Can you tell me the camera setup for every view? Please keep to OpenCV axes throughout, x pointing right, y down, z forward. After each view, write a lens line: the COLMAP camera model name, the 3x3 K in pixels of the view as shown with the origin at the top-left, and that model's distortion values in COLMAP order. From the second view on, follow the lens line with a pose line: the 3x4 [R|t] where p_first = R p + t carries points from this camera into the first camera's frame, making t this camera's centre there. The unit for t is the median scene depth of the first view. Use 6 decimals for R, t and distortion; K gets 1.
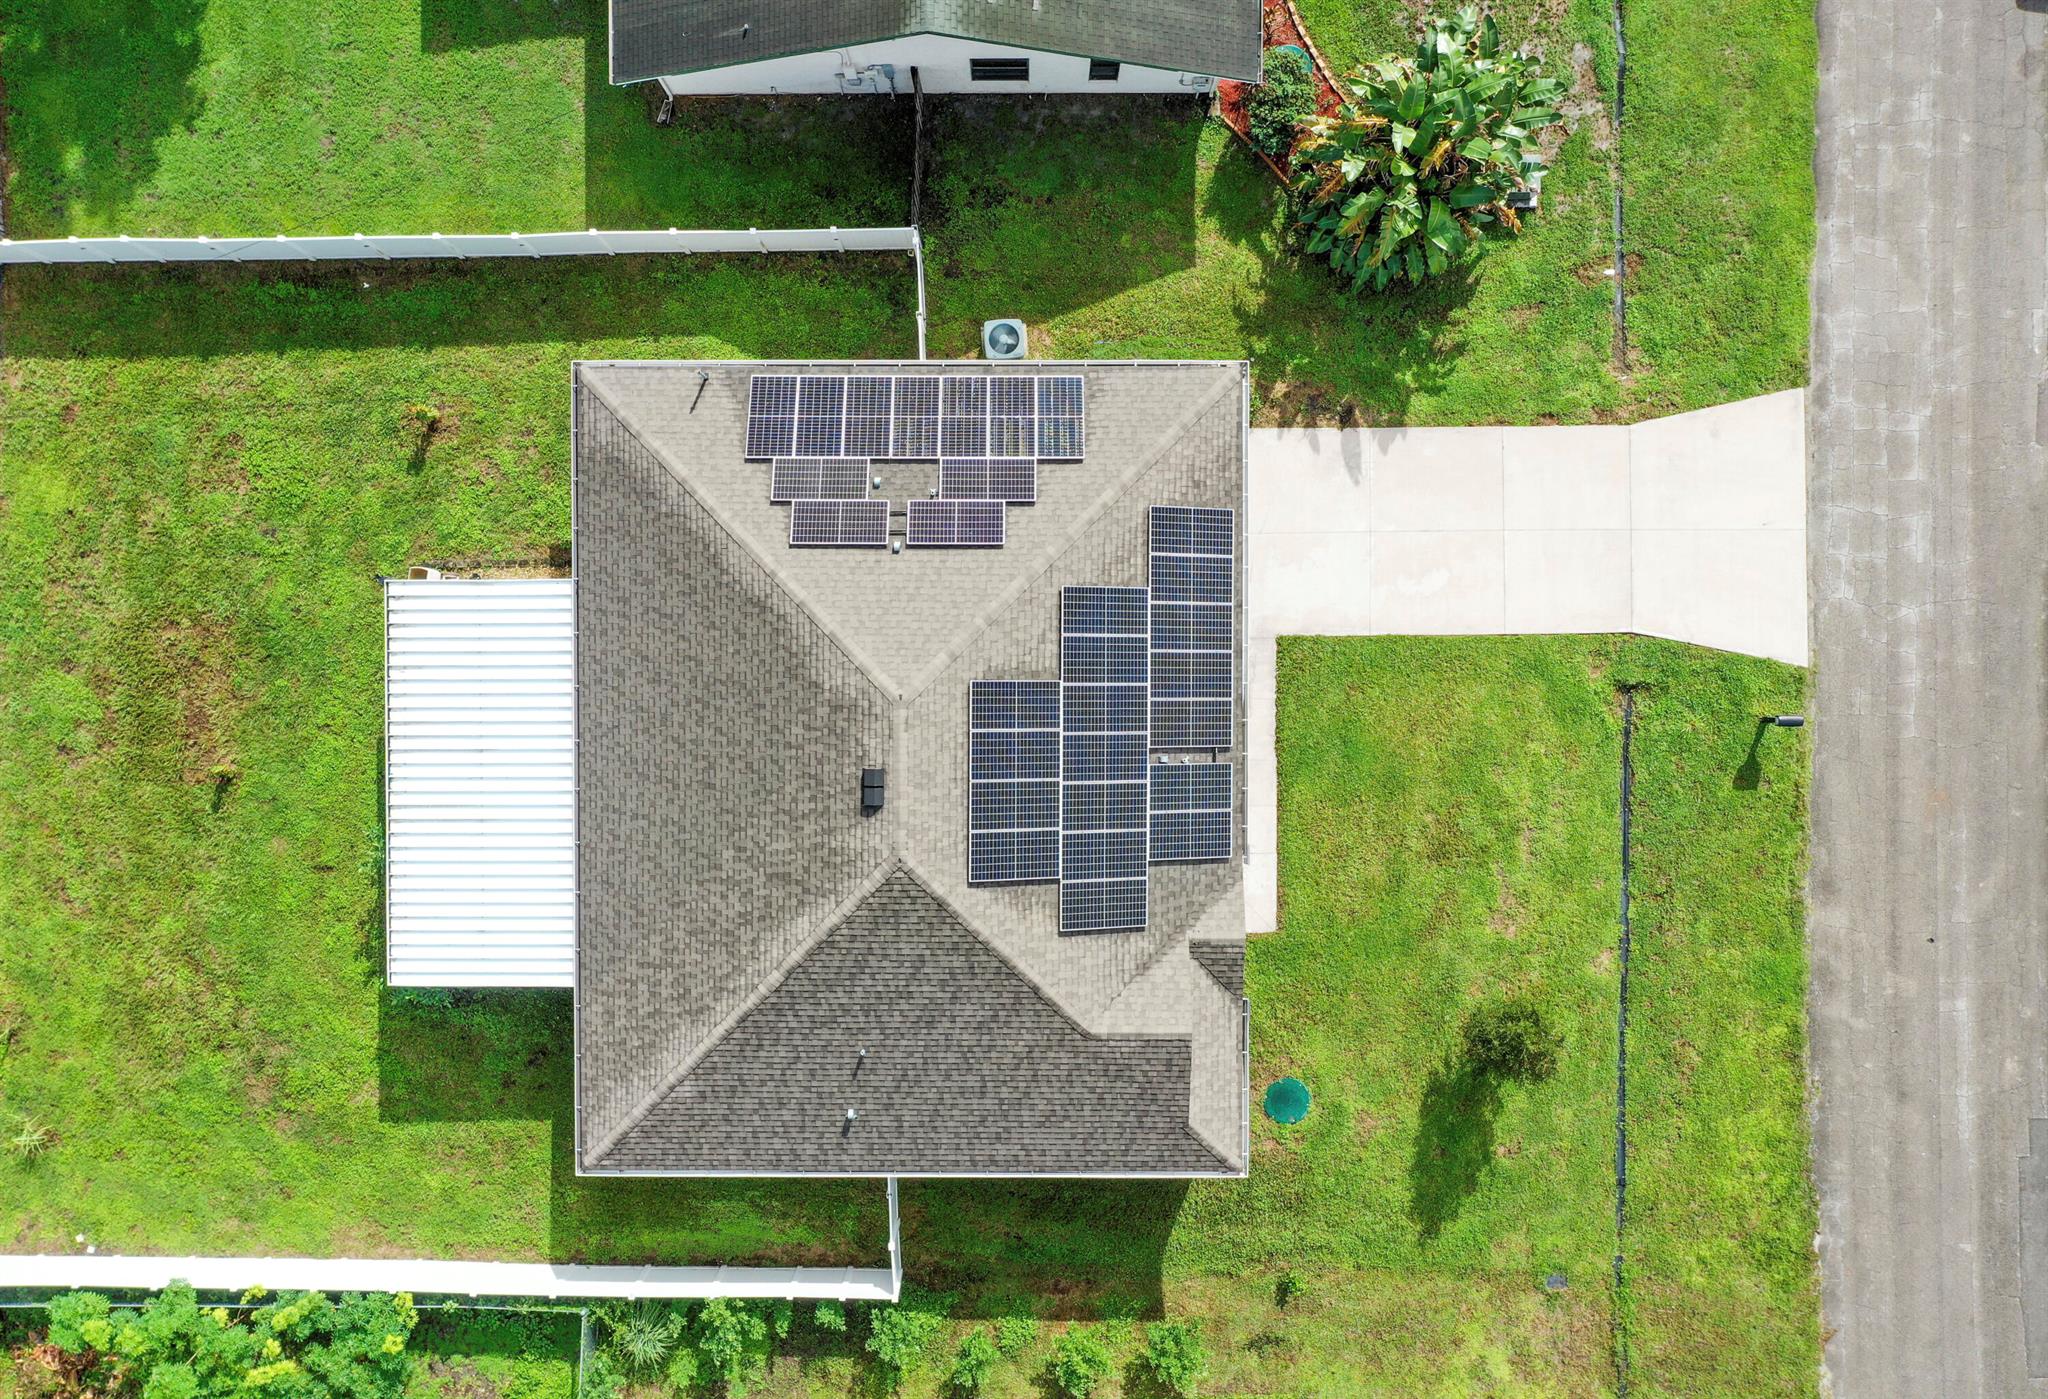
lens RADIAL K [[1669.8, 0, 1024.0], [0, 1669.8, 699.5], [0, 0, 1]] dist [0.001746, 0.000255]
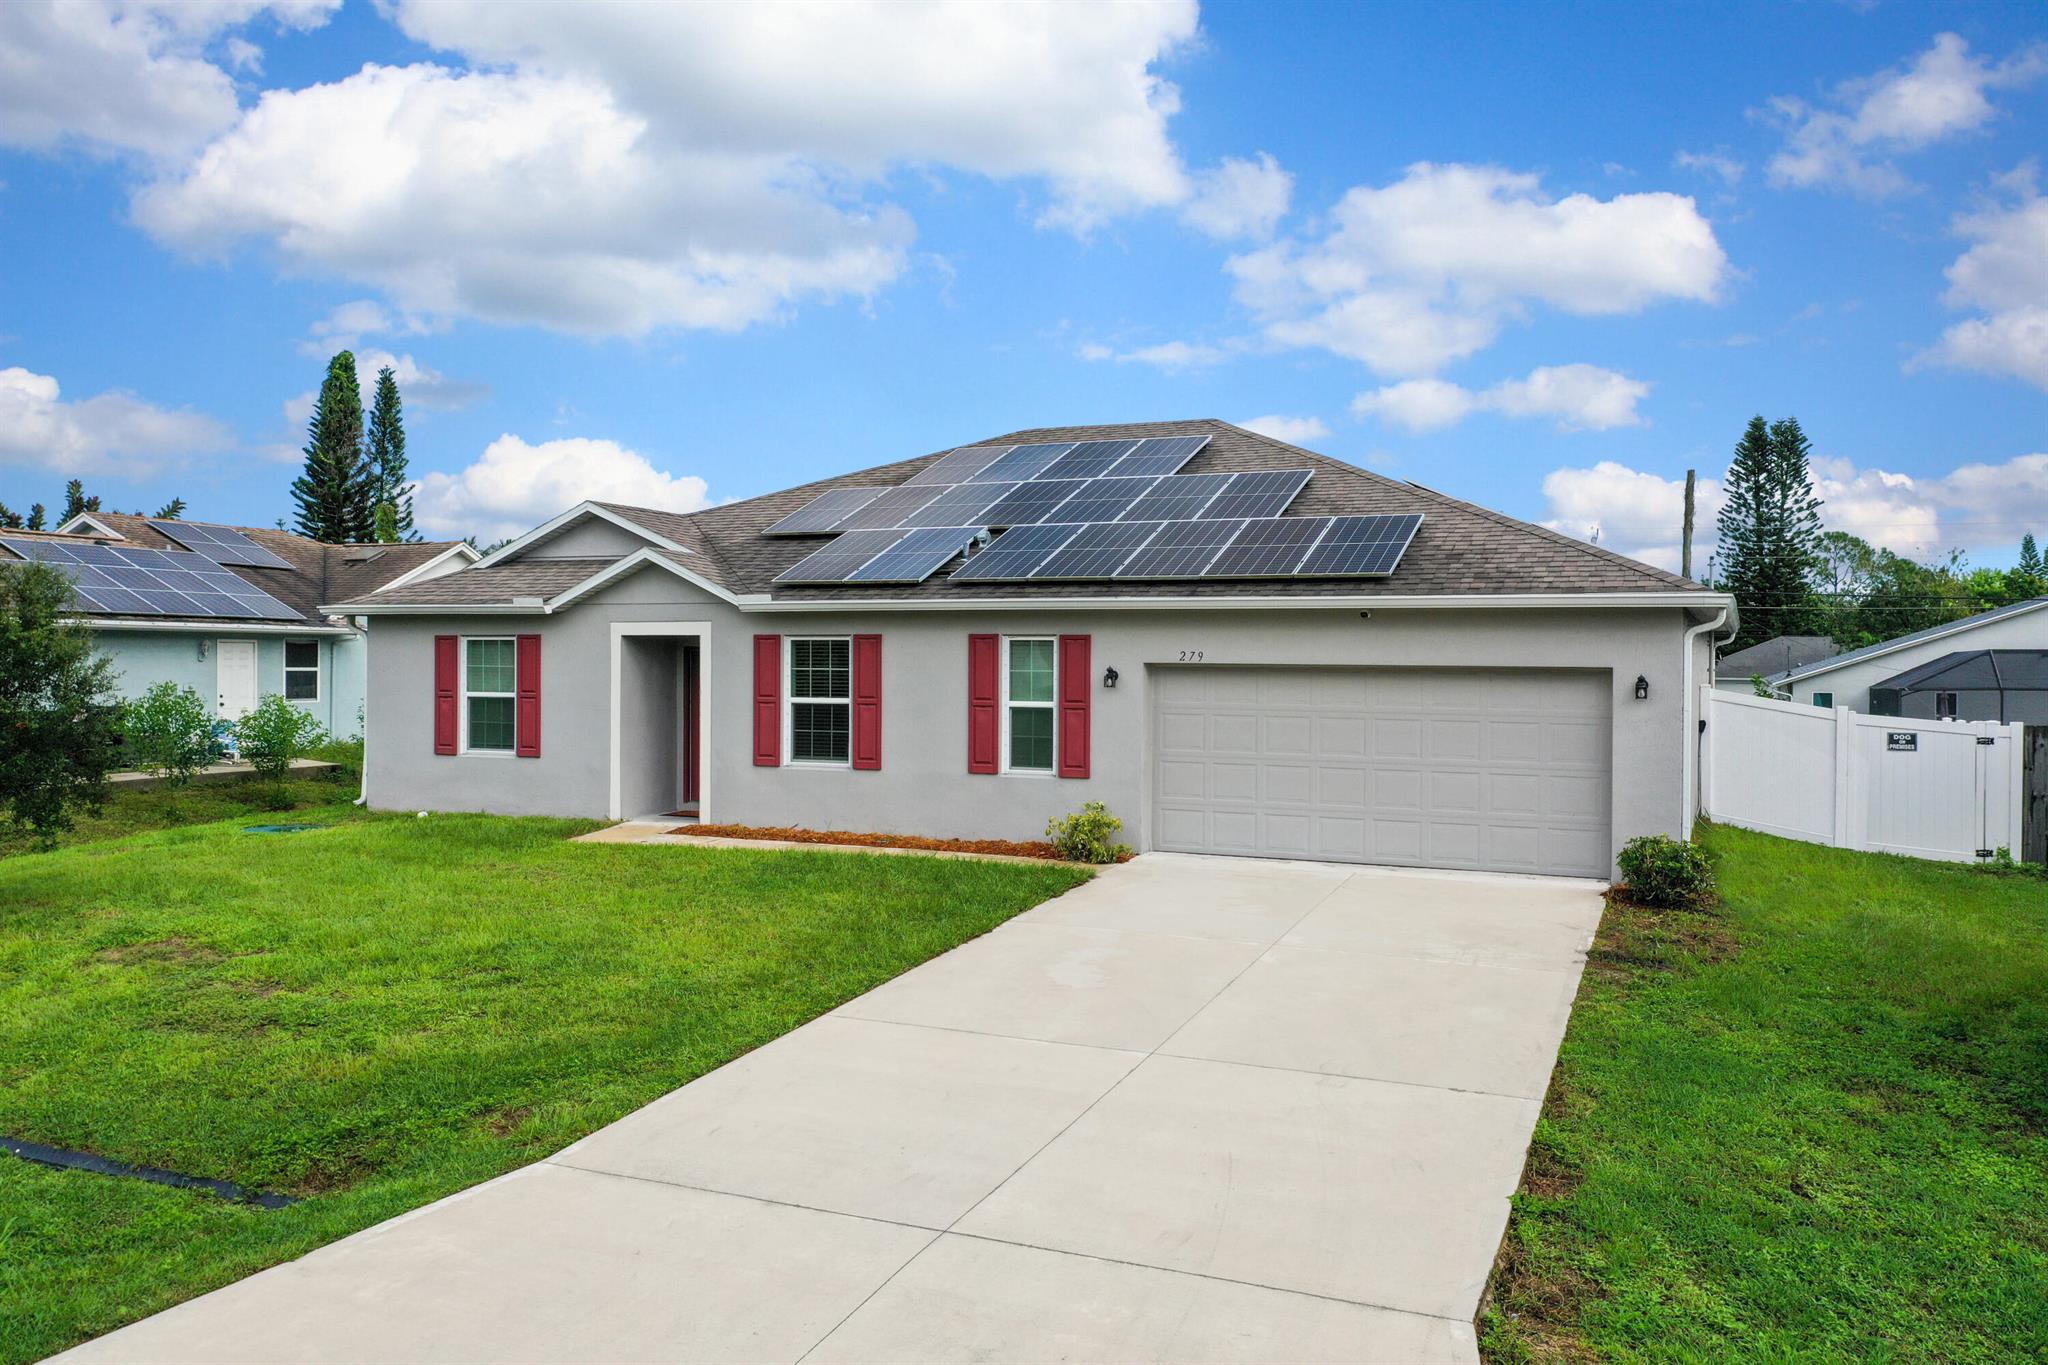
lens RADIAL K [[1622.8, 0, 1024.0], [0, 1622.8, 682.5], [0, 0, 1]] dist [-0.002744, 0.009026]
pose [[-0.409239, 0.013269, -0.912331, 0.539827], [-0.912141, -0.030967, 0.408704, -0.190973], [-0.022829, 0.999432, 0.024776, 0.935497]]
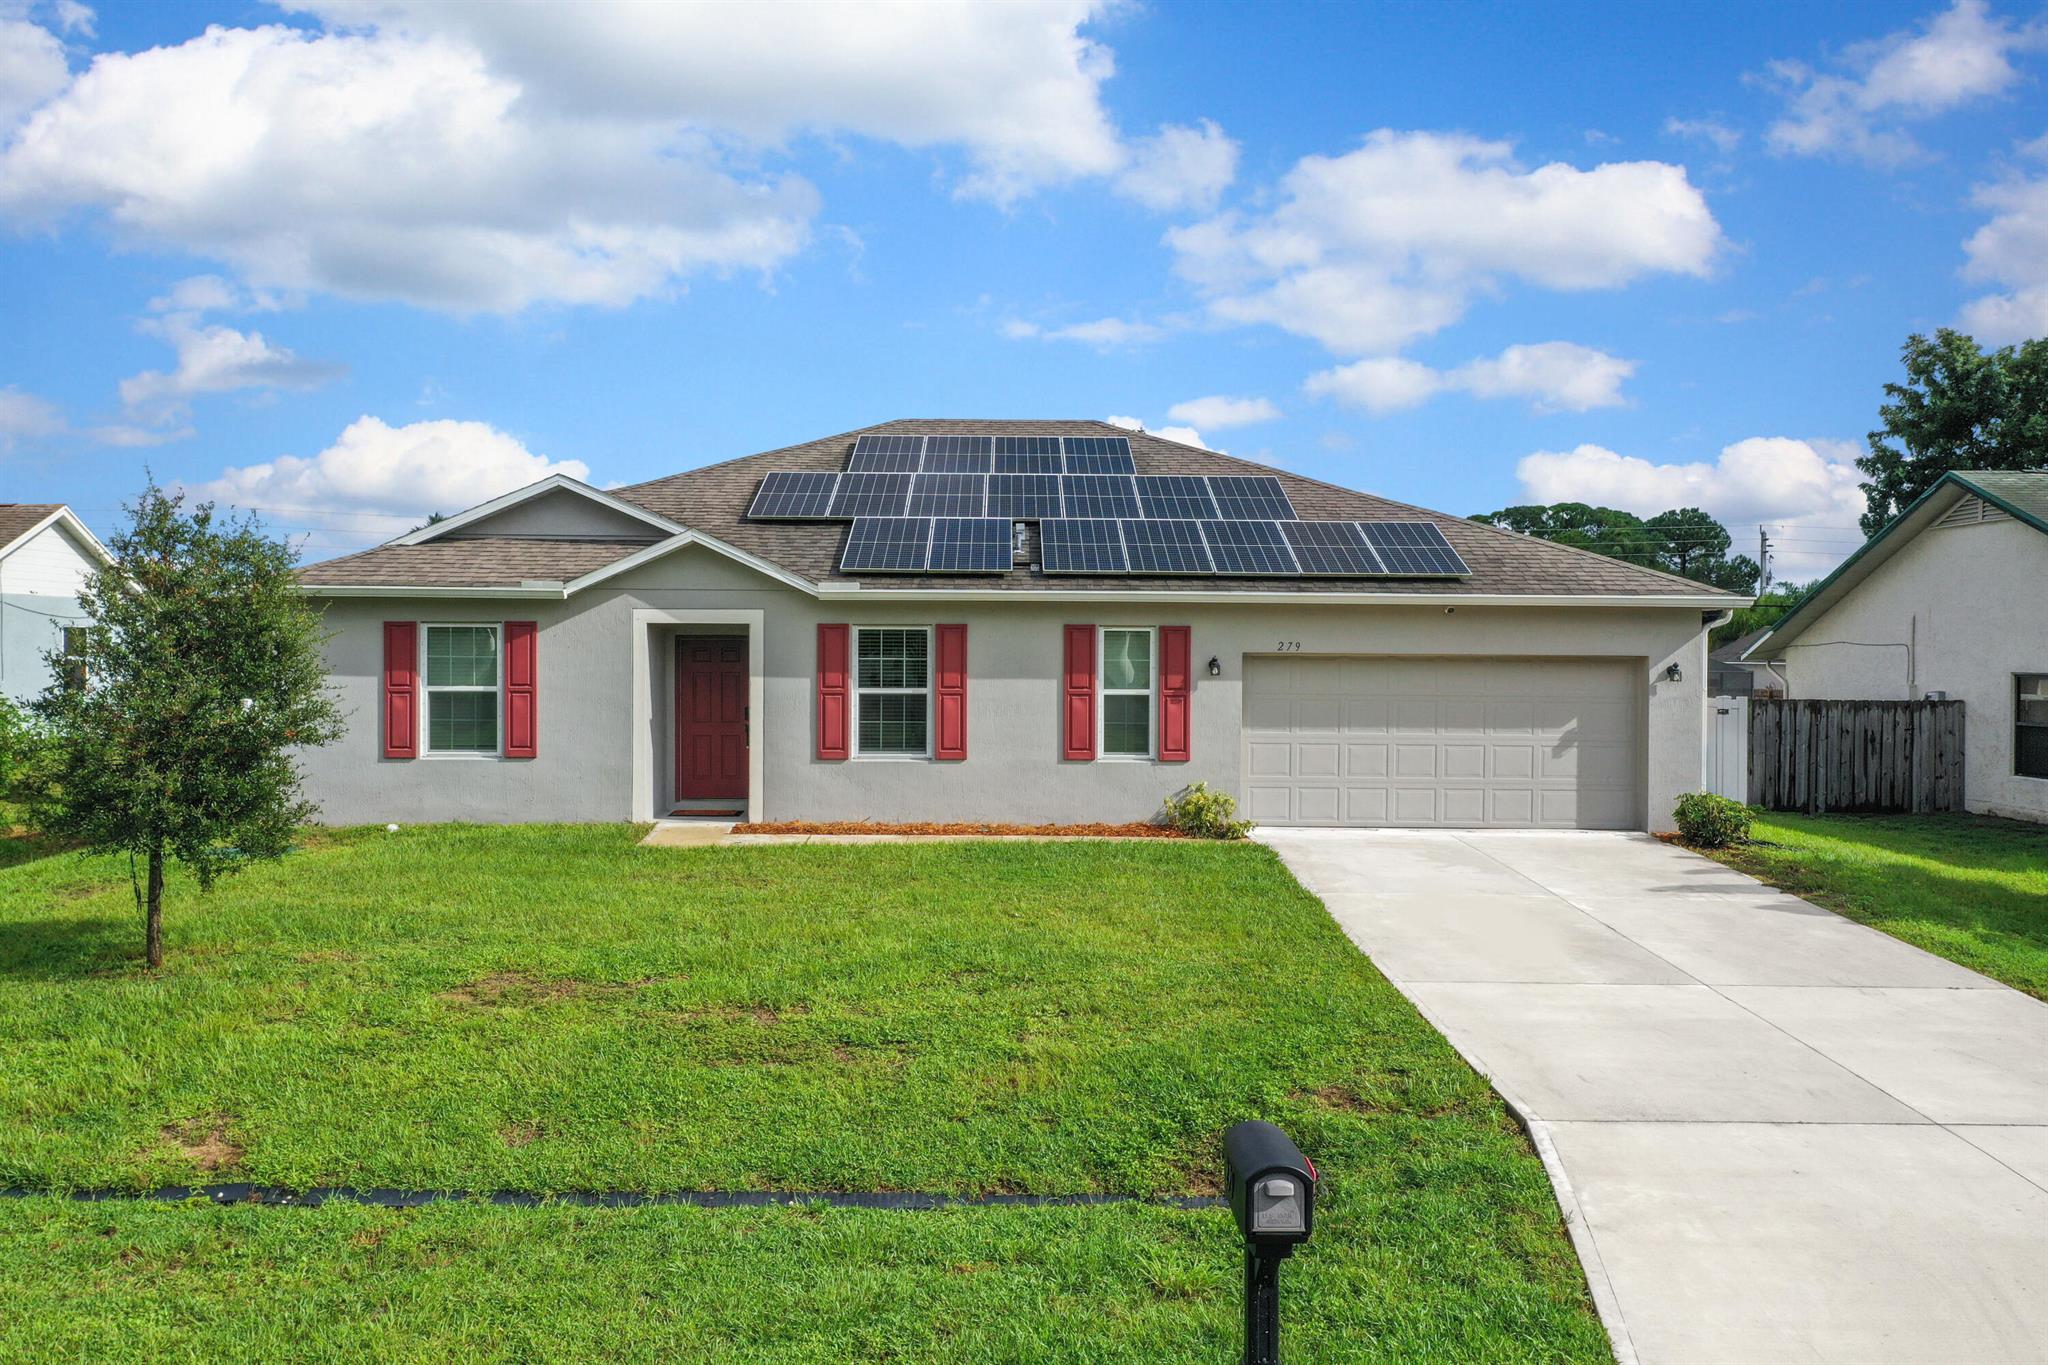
lens RADIAL K [[1622.8, 0, 1024.0], [0, 1622.8, 682.5], [0, 0, 1]] dist [-0.002744, 0.009026]
pose [[0.017597, 0.028138, -0.999449, 0.602665], [-0.999523, -0.024859, -0.018298, 0.039496], [-0.025360, 0.999295, 0.027687, 0.937655]]
